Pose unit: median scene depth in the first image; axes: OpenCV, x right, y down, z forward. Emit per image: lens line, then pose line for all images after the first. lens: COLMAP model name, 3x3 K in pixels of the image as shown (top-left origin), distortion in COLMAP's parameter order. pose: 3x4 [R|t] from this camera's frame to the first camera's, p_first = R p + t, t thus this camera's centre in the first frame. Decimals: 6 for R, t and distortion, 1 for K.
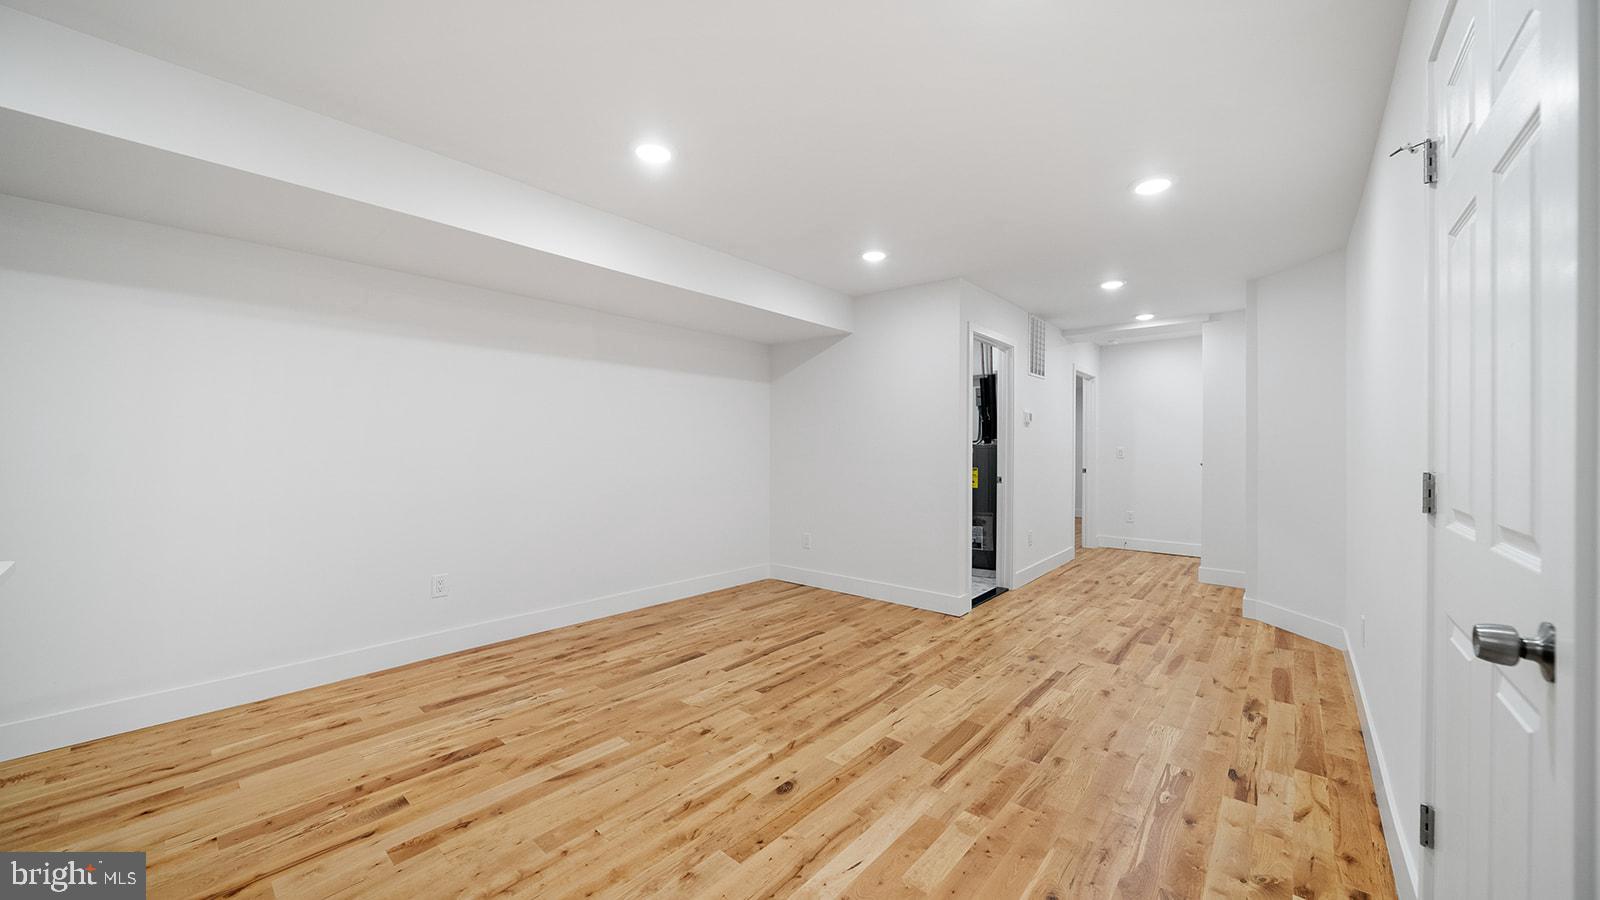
lens RADIAL K [[579.4, 0, 787.5], [0, 579.4, 449.4], [0, 0, 1]] dist [-0.003107, -0.000801]
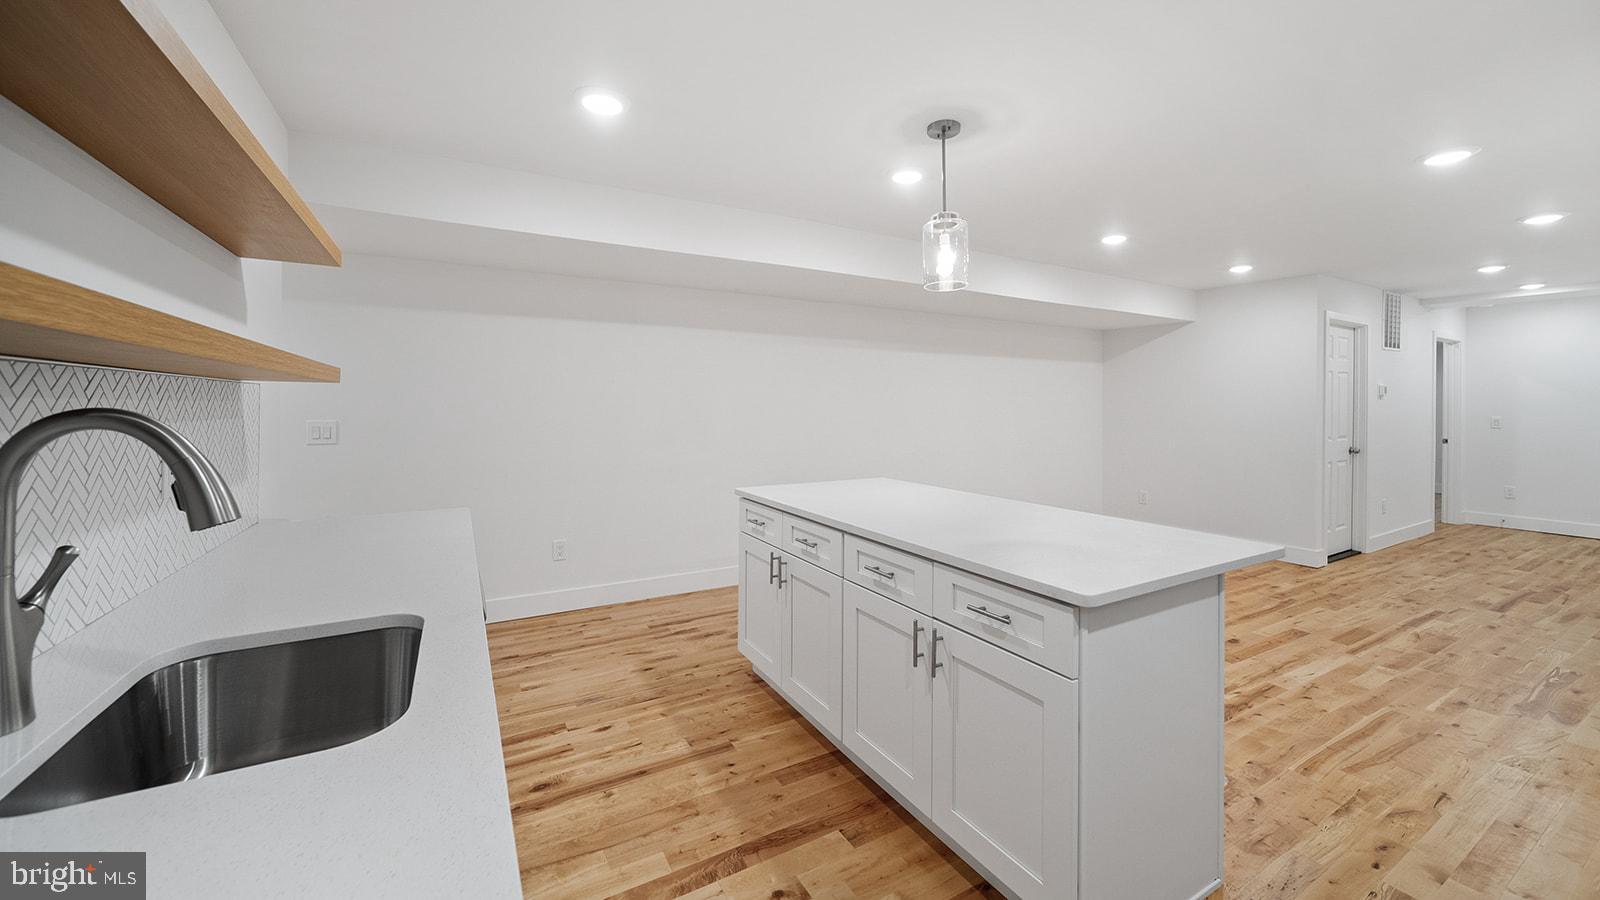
lens RADIAL K [[615.4, 0, 757.7], [0, 615.4, 405.5], [0, 0, 1]] dist [-0.008436, -0.000874]
pose [[0.939116, -0.000922, -0.343599, -0.305924], [0.000049, 0.999997, -0.002549, -0.028677], [0.343600, 0.002377, 0.939113, -0.483086]]
